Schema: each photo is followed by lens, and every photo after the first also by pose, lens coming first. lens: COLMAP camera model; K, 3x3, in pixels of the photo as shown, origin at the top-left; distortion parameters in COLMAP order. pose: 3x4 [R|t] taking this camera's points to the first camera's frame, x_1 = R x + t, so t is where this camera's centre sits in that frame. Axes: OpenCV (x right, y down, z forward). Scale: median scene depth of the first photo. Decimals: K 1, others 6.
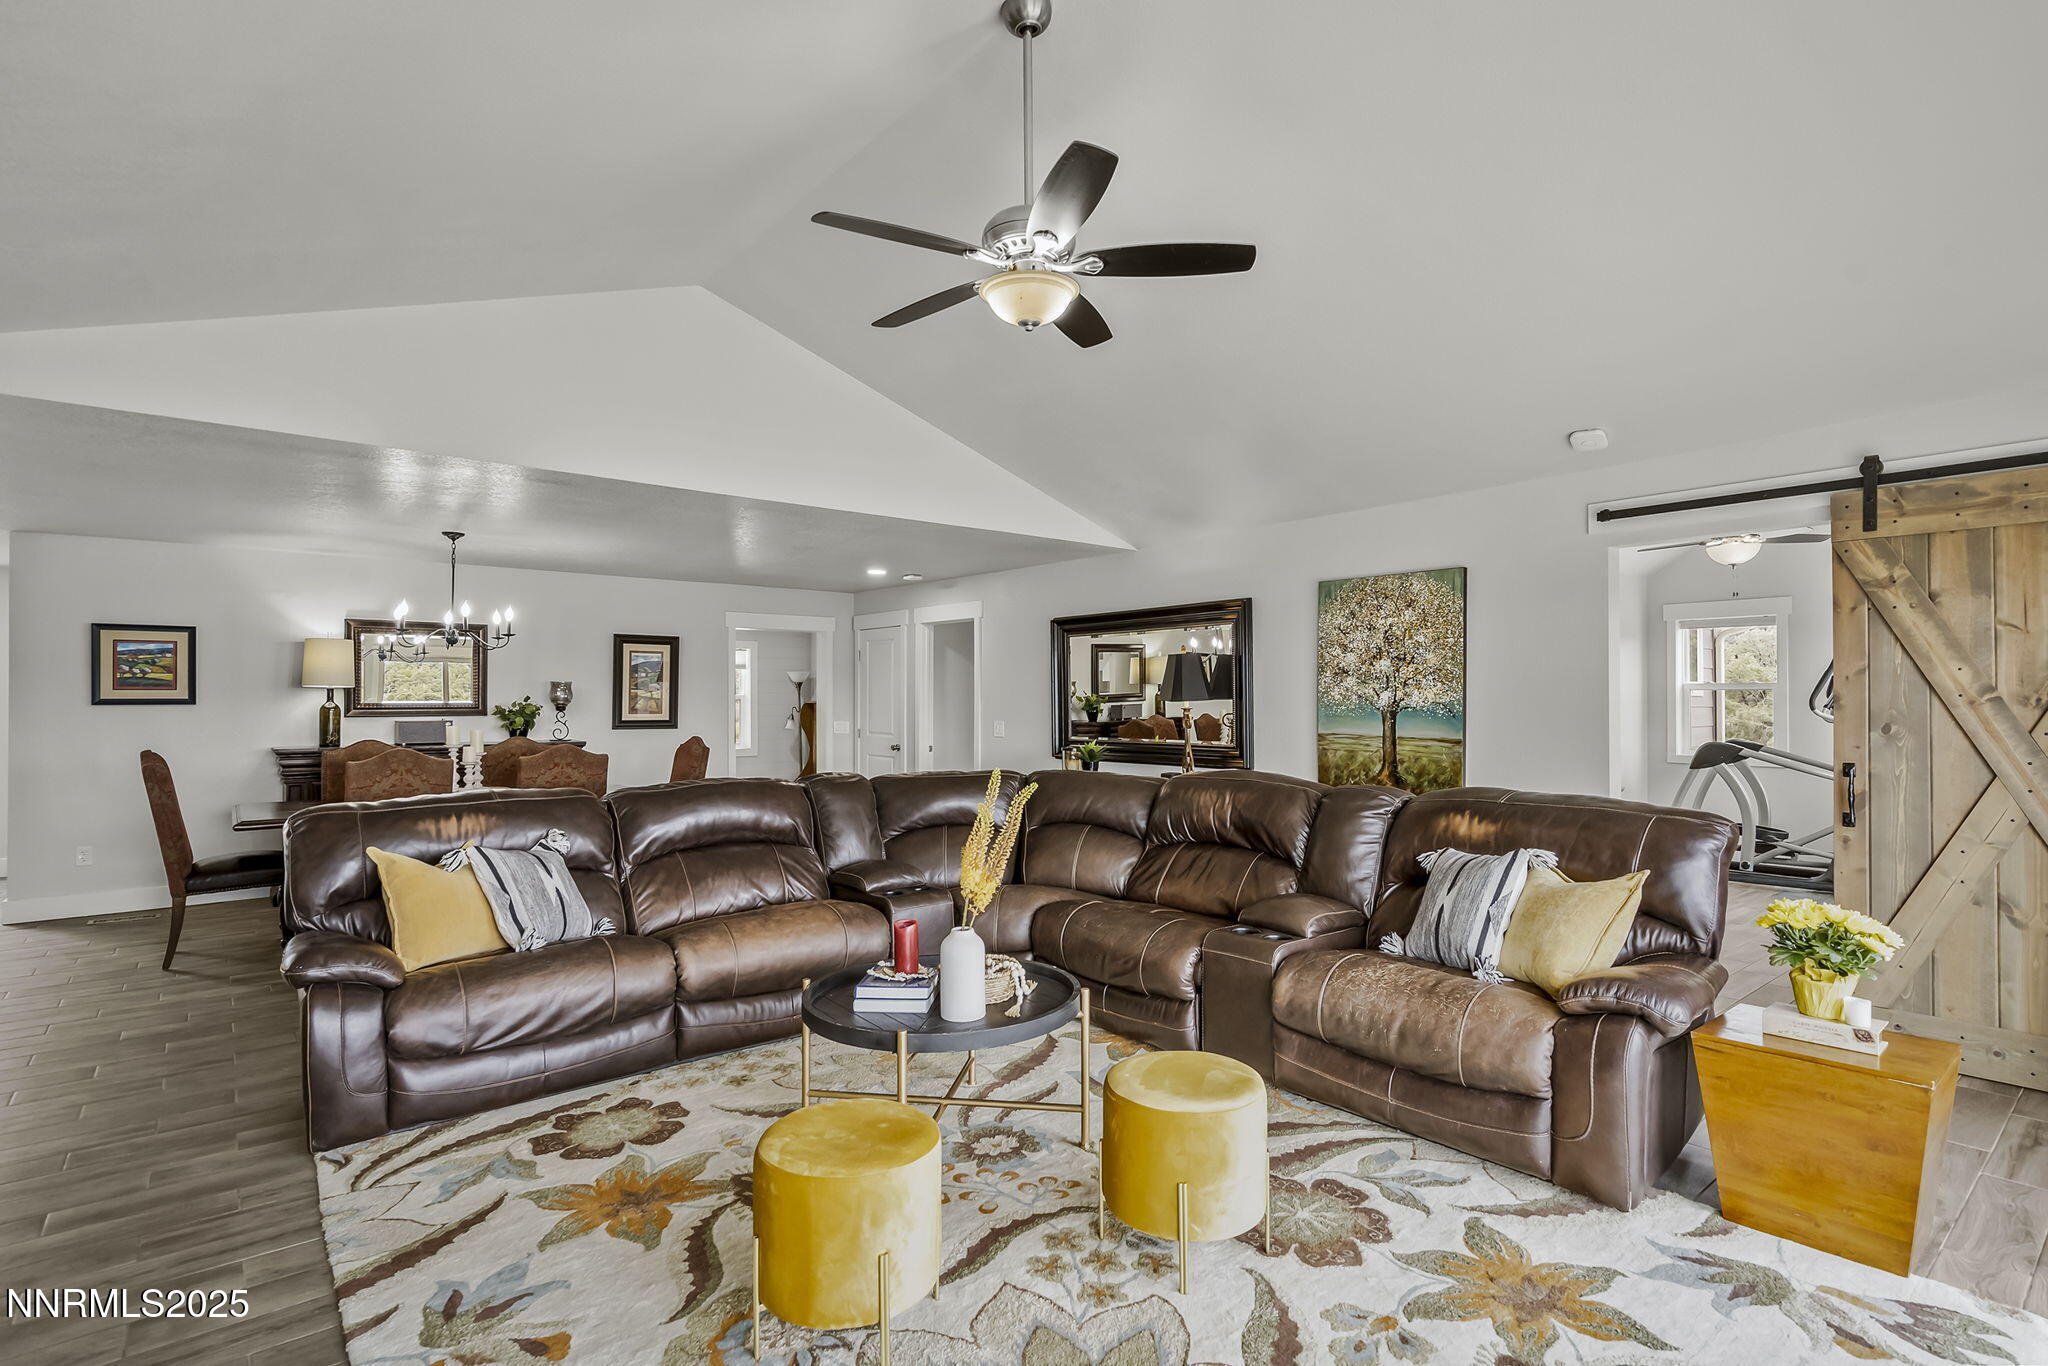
lens RADIAL K [[979.1, 0, 1018.0], [0, 979.1, 704.1], [0, 0, 1]] dist [0.000889, 0.000065]
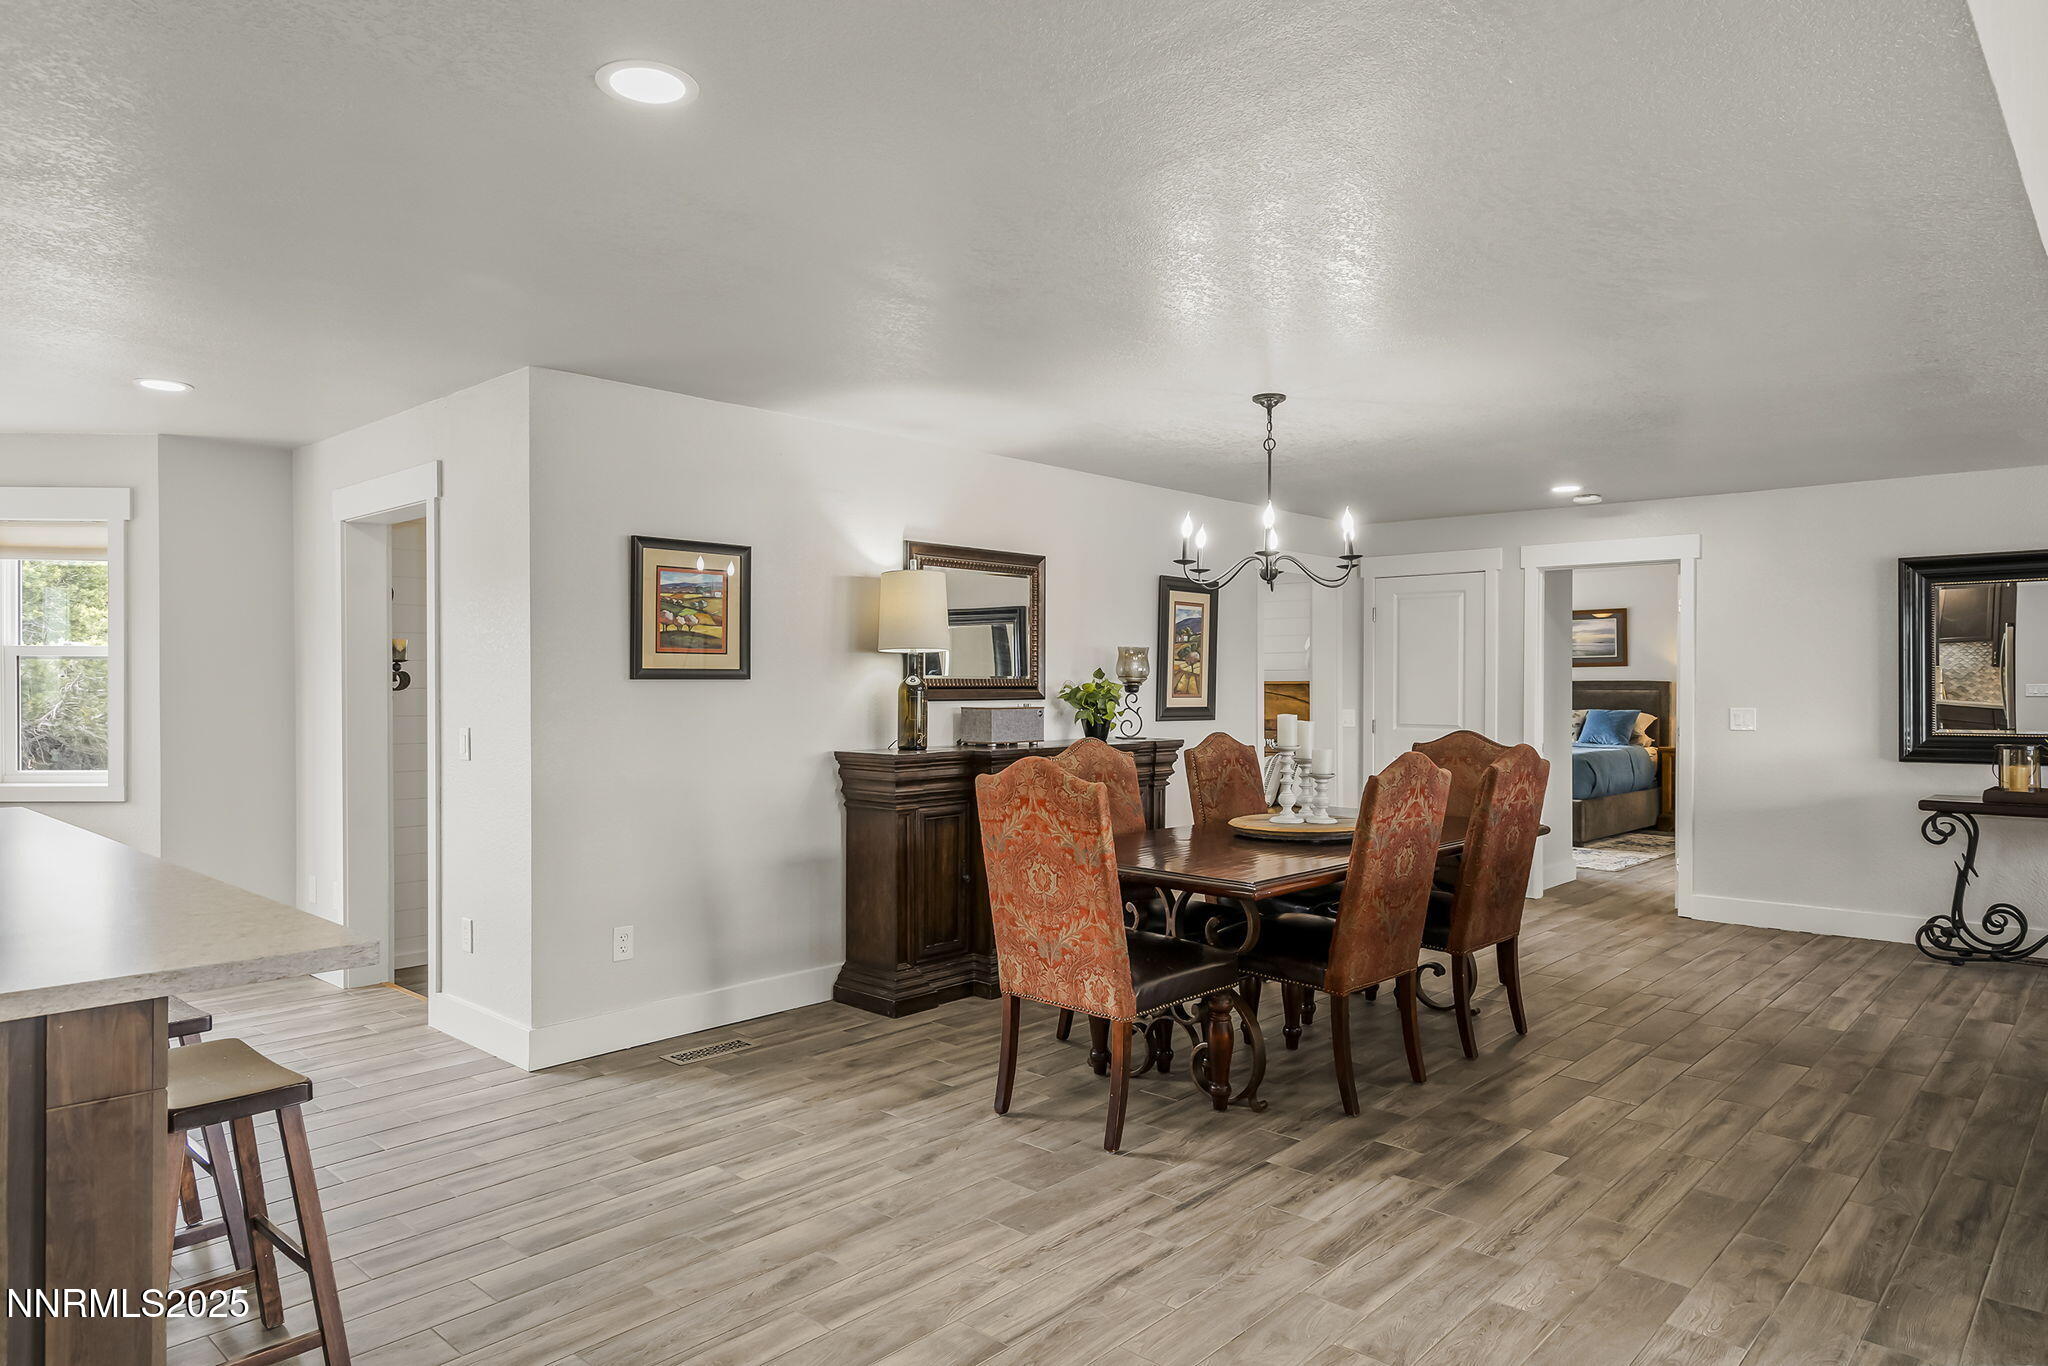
lens RADIAL K [[1241.5, 0, 1024.0], [0, 1241.5, 683.0], [0, 0, 1]] dist [0.002630, 0.001487]
pose [[0.989841, 0.002399, 0.142159, -0.816592], [-0.001614, 0.999983, -0.005637, 0.006552], [-0.142170, 0.005351, 0.989828, 0.254920]]
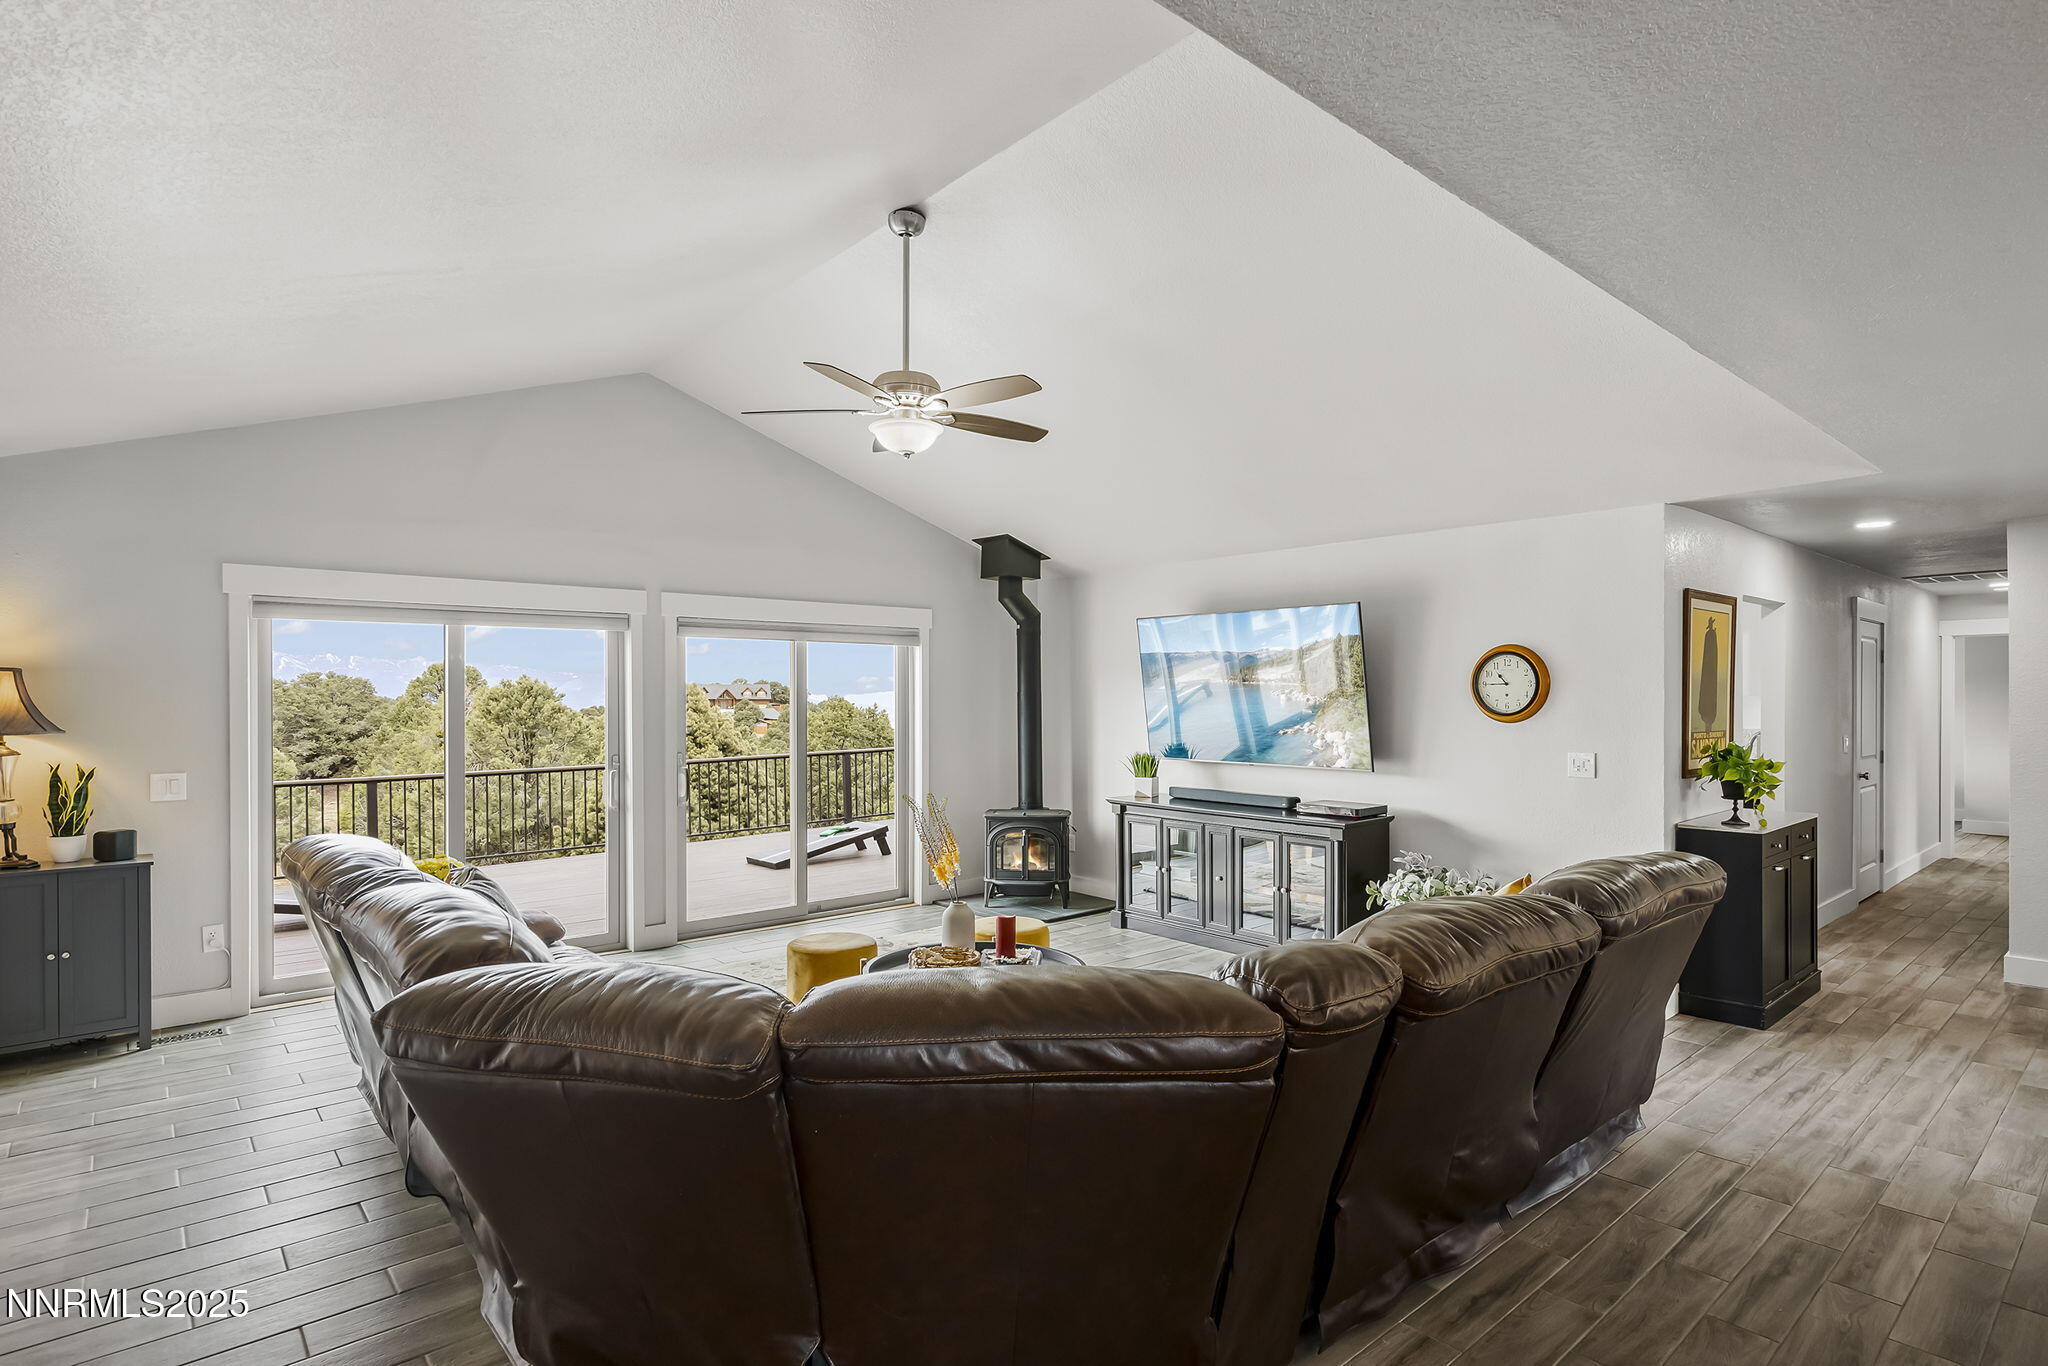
lens RADIAL K [[1037.1, 0, 1024.0], [0, 1037.1, 683.0], [0, 0, 1]] dist [0.002122, 0.000149]
pose [[-0.999438, 0.004532, -0.033199, -0.049268], [0.004924, 0.999919, -0.011742, -0.025683], [0.033143, -0.011898, -0.999380, 1.115684]]
